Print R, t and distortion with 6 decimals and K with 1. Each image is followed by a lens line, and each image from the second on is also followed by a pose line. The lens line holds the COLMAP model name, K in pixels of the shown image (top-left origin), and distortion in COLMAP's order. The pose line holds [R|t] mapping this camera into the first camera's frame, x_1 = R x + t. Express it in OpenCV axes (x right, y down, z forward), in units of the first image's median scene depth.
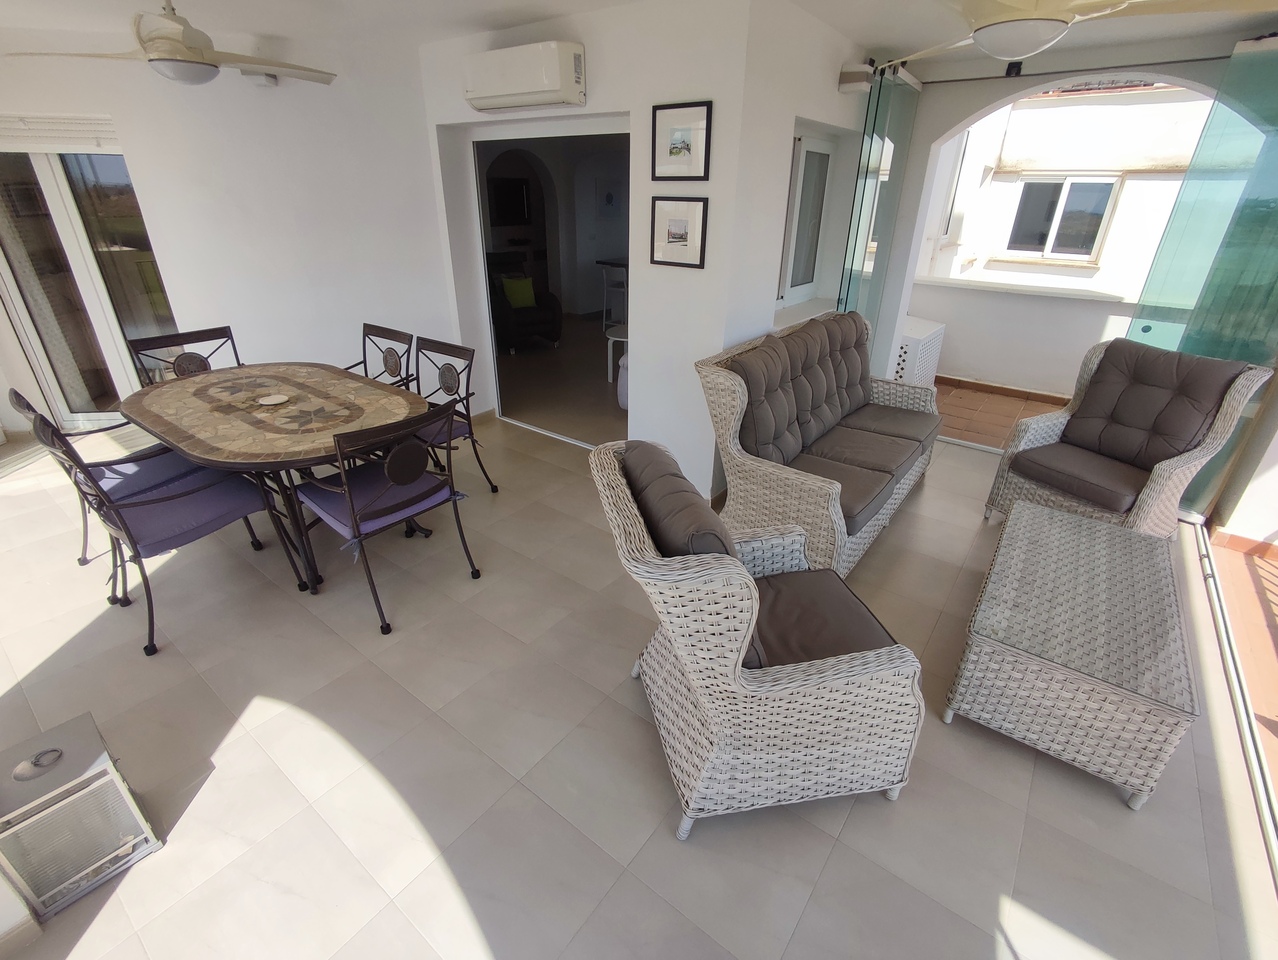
lens RADIAL K [[588.3, 0, 651.8], [0, 588.3, 471.9], [0, 0, 1]] dist [-0.001456, -0.000342]
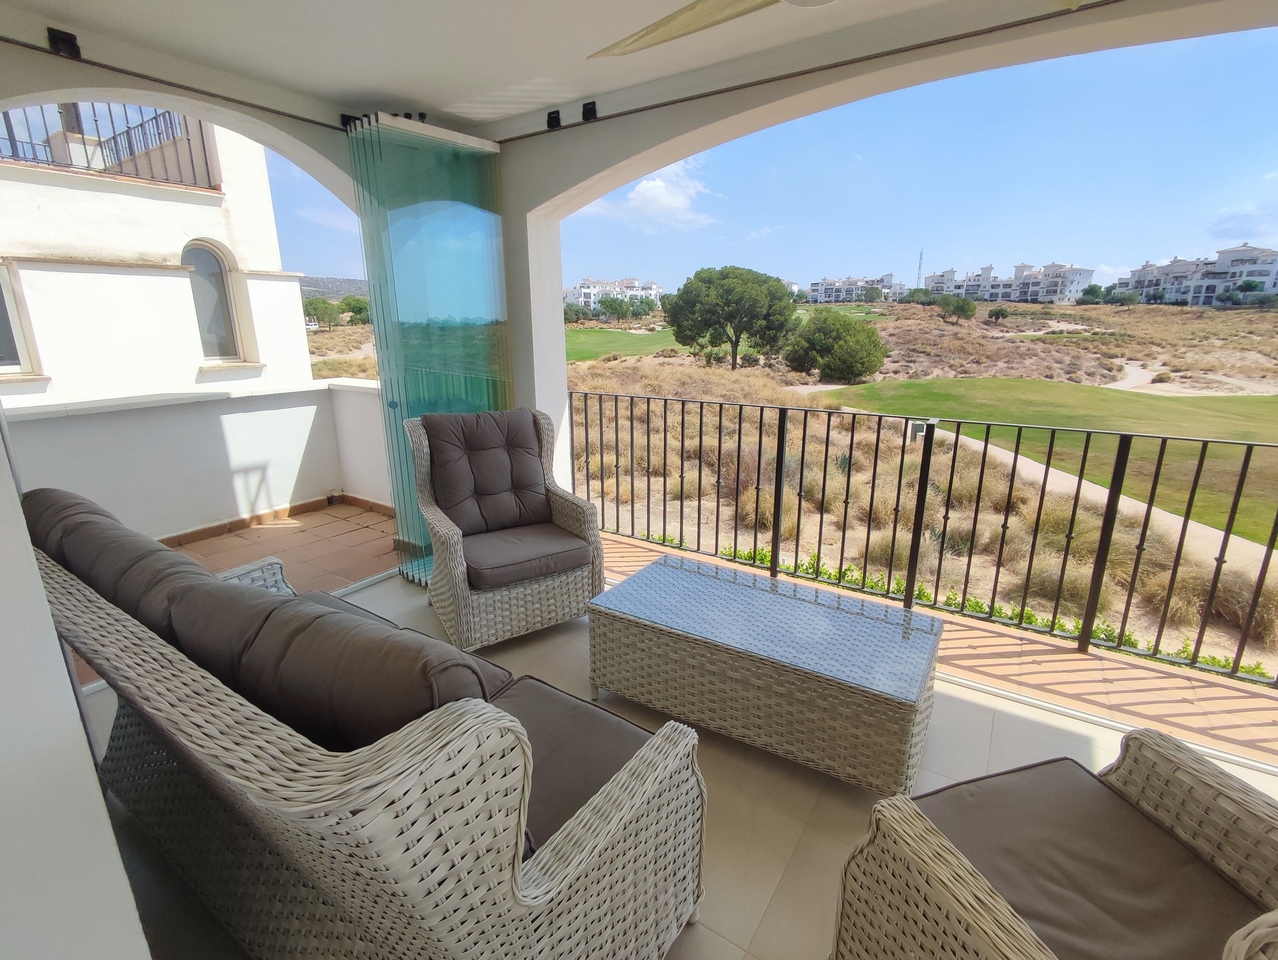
lens RADIAL K [[588.7, 0, 642.7], [0, 588.7, 475.3], [0, 0, 1]] dist [-0.013314, 0.007567]
pose [[-0.064434, -0.274944, 0.959299, -0.098648], [0.433697, 0.858051, 0.275056, -0.249405], [-0.898752, 0.433768, 0.063955, 0.683397]]
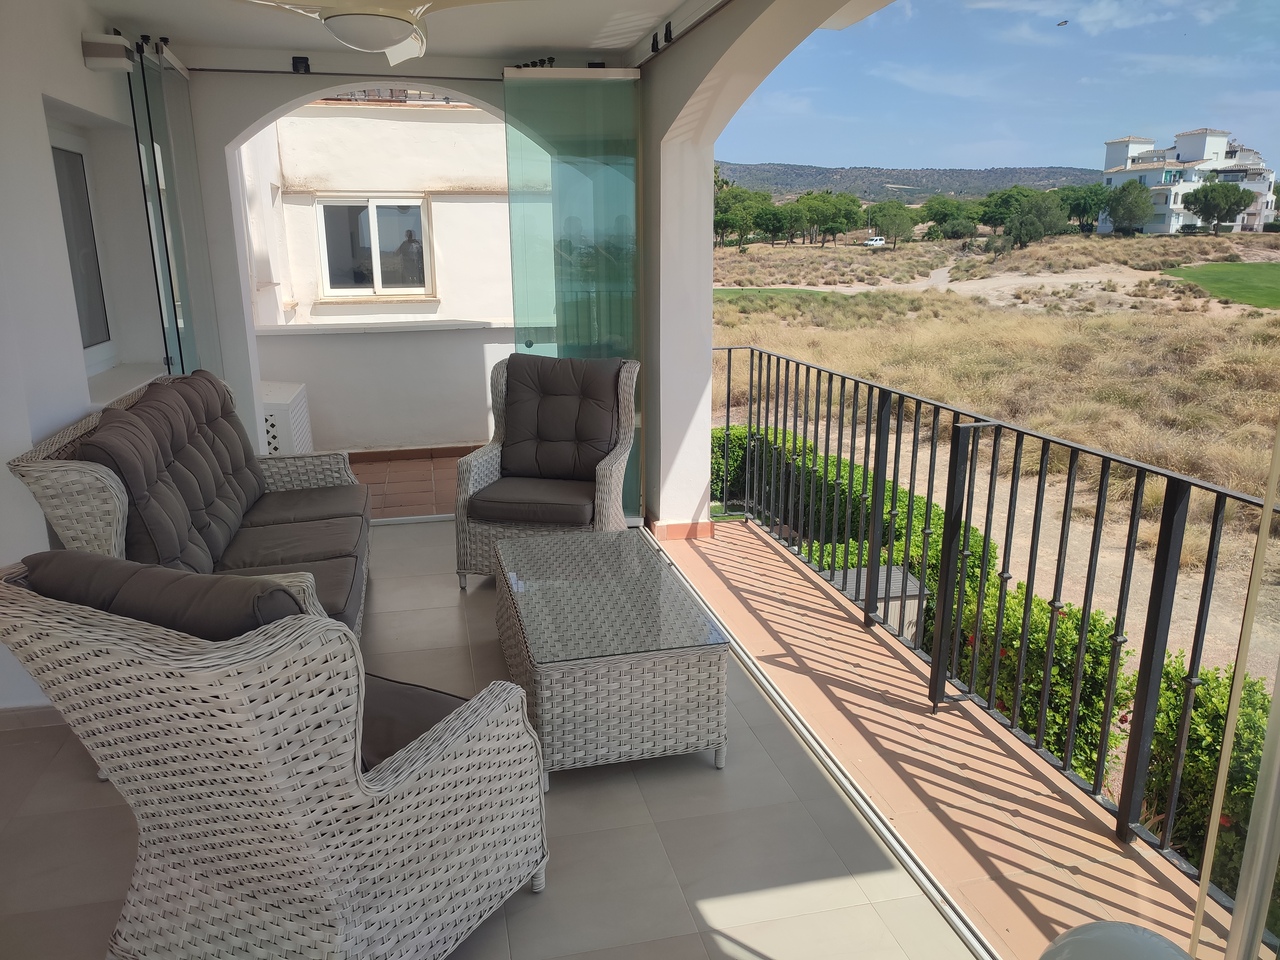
lens RADIAL K [[936.4, 0, 638.6], [0, 936.4, 476.8], [0, 0, 1]] dist [0.054869, -0.043455]
pose [[0.648877, -0.214072, 0.730159, -0.178047], [0.348571, 0.936623, -0.035164, 0.068056], [-0.676356, 0.277329, 0.682372, -0.067222]]
